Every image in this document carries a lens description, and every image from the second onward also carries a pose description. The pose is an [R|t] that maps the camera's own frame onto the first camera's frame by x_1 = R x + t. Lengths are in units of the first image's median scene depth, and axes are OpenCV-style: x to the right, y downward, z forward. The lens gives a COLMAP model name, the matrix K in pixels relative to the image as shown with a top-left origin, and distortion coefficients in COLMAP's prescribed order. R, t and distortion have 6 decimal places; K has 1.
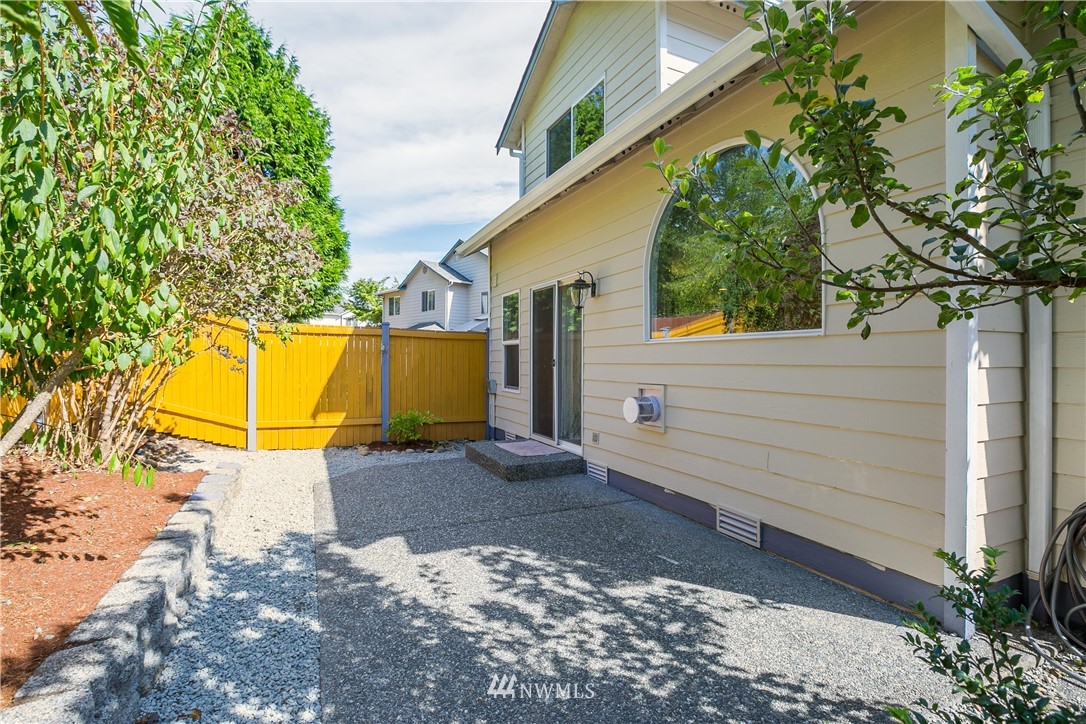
lens RADIAL K [[494.3, 0, 540.2], [0, 494.3, 348.7], [0, 0, 1]] dist [-0.036783, 0.000079]
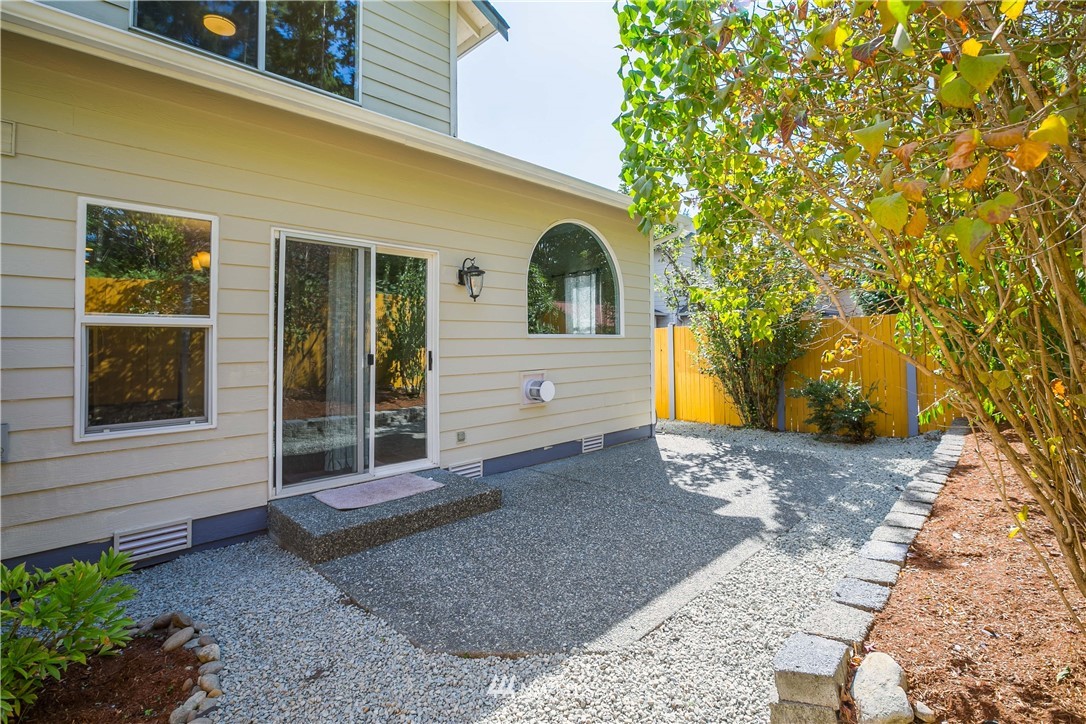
lens RADIAL K [[494.3, 0, 540.2], [0, 494.3, 348.7], [0, 0, 1]] dist [-0.036783, 0.000079]
pose [[-0.319758, -0.009578, 0.947451, -1.129086], [-0.013865, 0.999889, 0.005429, 0.011022], [-0.947398, -0.011401, -0.319855, 1.619462]]
